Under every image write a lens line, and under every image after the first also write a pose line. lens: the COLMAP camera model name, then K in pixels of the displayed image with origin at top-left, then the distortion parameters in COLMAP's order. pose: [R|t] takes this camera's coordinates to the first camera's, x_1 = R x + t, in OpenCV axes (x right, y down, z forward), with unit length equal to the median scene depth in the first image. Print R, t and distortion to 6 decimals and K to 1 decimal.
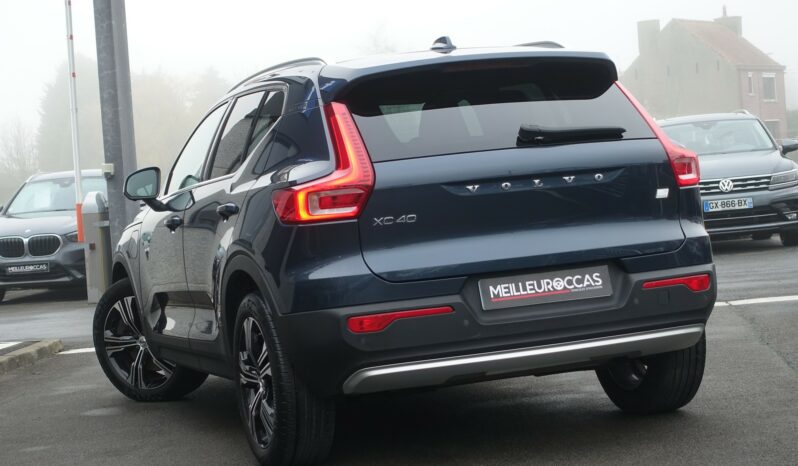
lens RADIAL K [[1731.1, 0, 399.0], [0, 1731.1, 233.0], [0, 0, 1]] dist [0.029422, -0.305648]
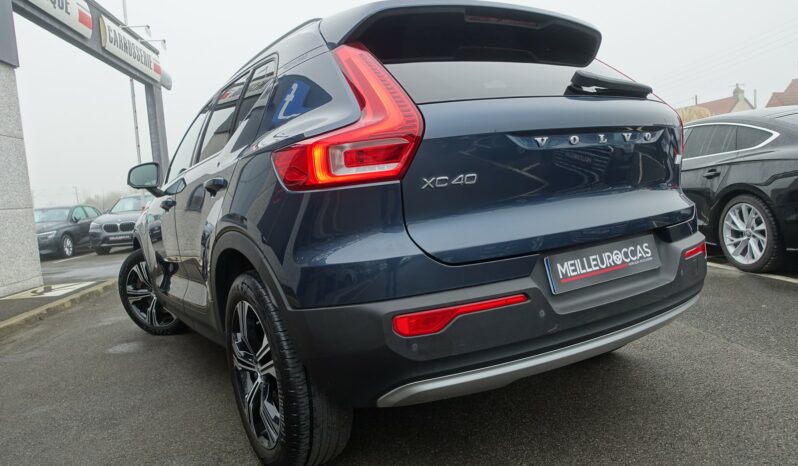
lens RADIAL K [[545.8, 0, 399.0], [0, 545.8, 233.0], [0, 0, 1]] dist [-0.011475, 0.006232]
pose [[0.975098, -0.022310, 0.220651, -0.069386], [0.016939, 0.999513, 0.026202, 0.007678], [-0.221129, -0.021812, 0.975001, 0.706793]]
